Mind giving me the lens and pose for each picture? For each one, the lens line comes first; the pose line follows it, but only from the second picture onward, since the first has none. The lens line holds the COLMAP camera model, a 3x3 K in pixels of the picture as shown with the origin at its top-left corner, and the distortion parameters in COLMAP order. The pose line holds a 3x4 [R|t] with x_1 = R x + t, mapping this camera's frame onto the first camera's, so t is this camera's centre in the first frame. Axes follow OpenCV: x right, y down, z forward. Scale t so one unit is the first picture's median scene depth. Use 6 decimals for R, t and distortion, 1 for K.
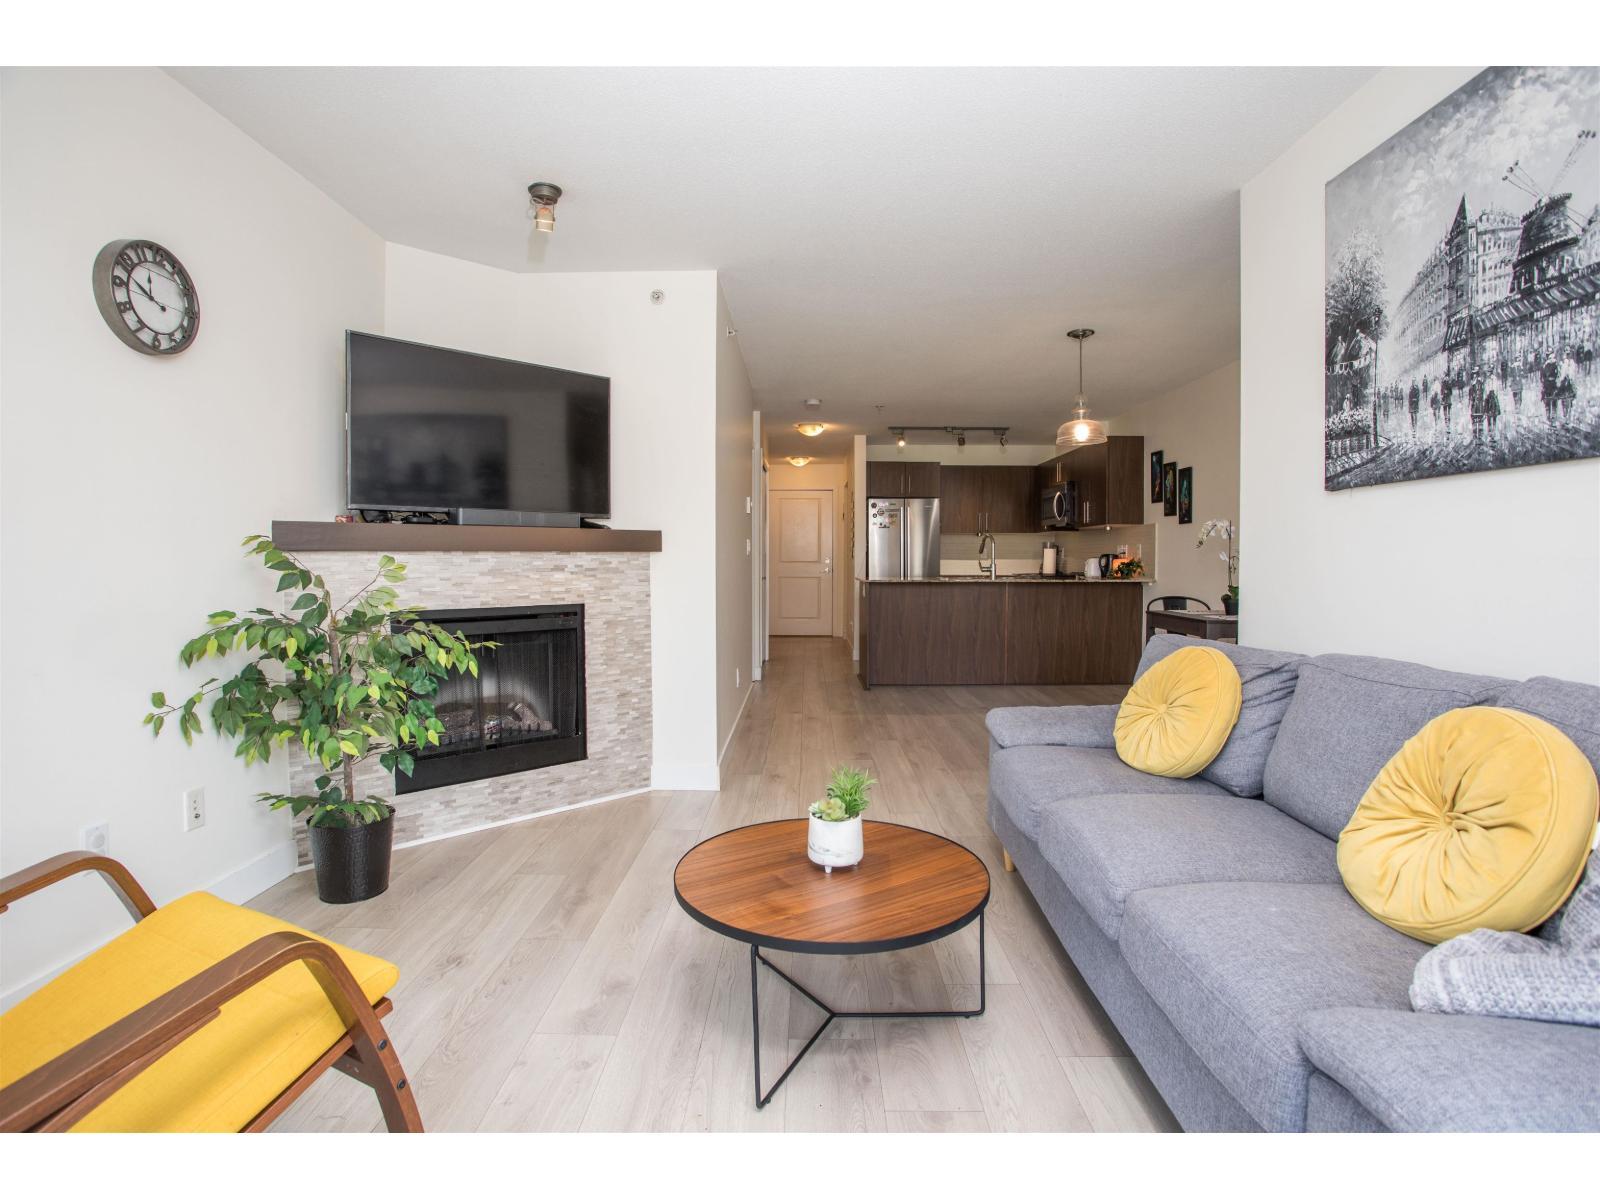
lens RADIAL K [[795.5, 0, 806.3], [0, 795.5, 569.0], [0, 0, 1]] dist [-0.037949, 0.018502]
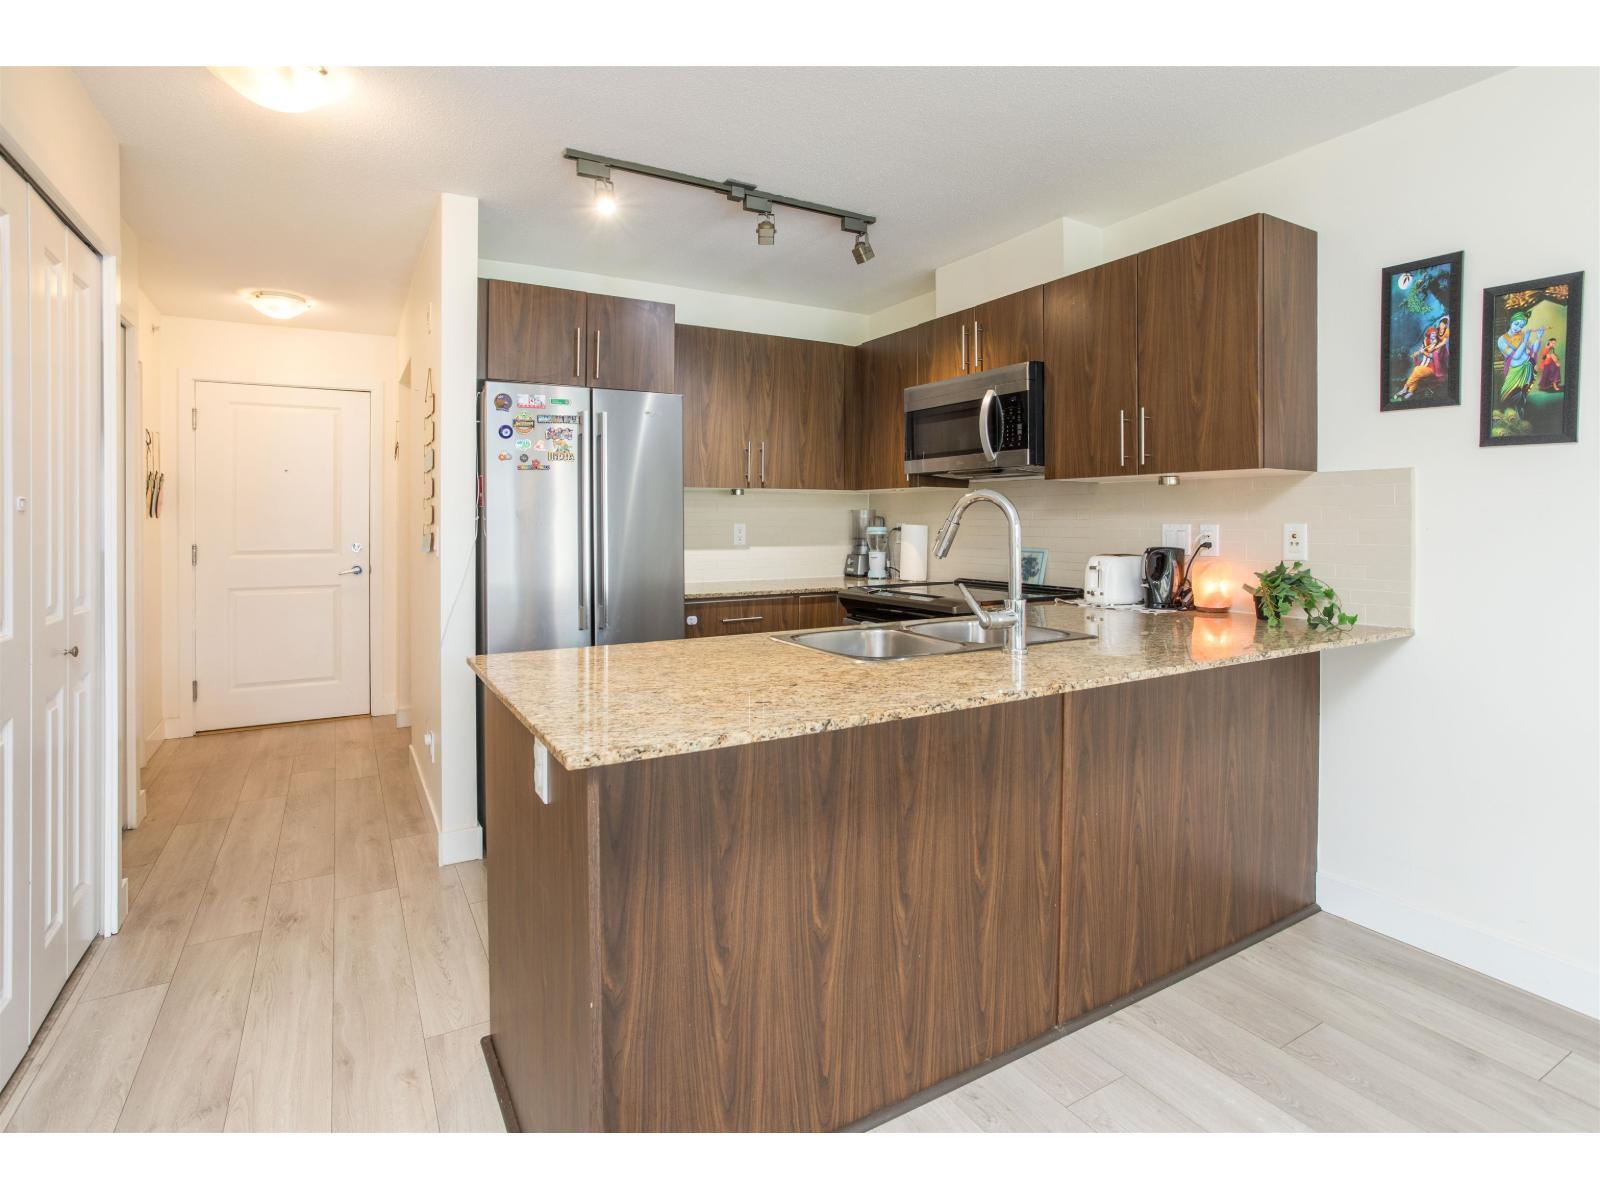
lens RADIAL K [[795.5, 0, 784.9], [0, 795.5, 530.6], [0, 0, 1]] dist [-0.037949, 0.018502]
pose [[0.871003, -0.008875, 0.491198, 0.061045], [0.004543, 0.999940, 0.010011, -0.071365], [-0.491257, -0.006488, 0.870991, 1.694101]]
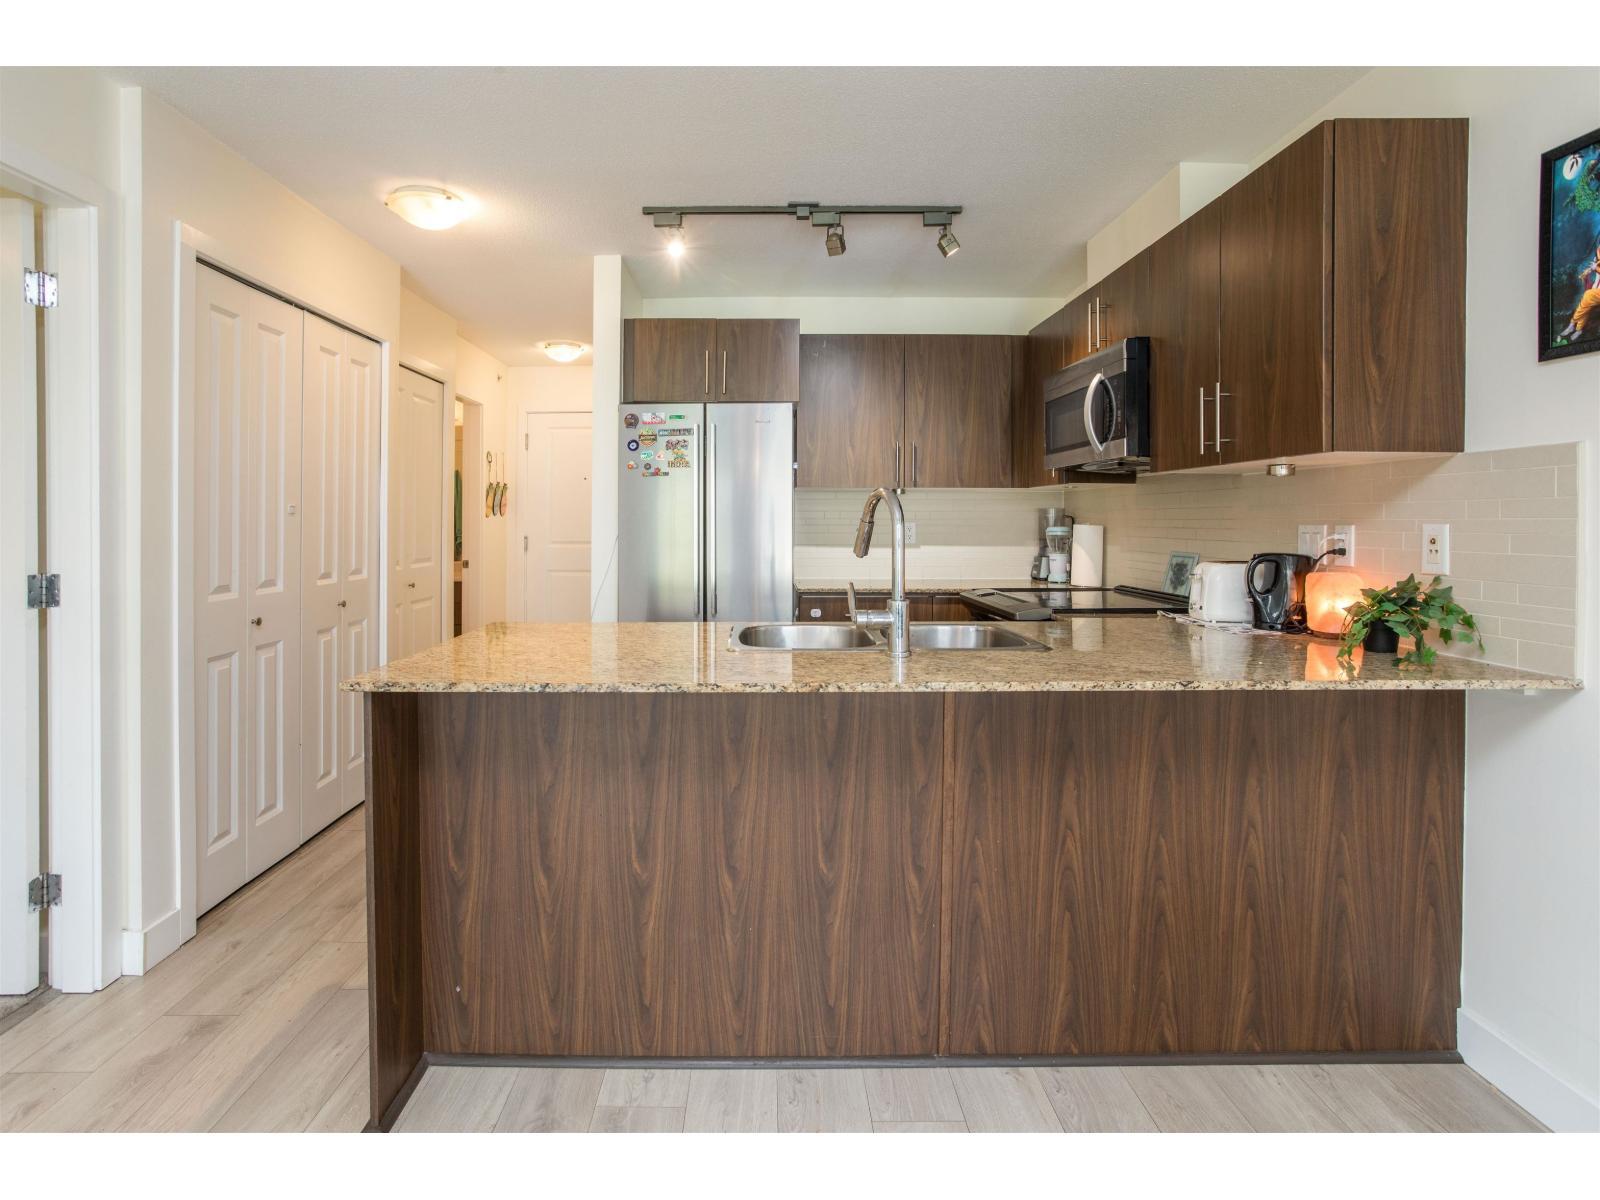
lens RADIAL K [[795.5, 0, 759.9], [0, 795.5, 528.0], [0, 0, 1]] dist [-0.037949, 0.018502]
pose [[0.999941, -0.001968, -0.010711, 0.404682], [0.002039, 0.999976, 0.006599, -0.070116], [0.010697, -0.006620, 0.999921, 1.549423]]
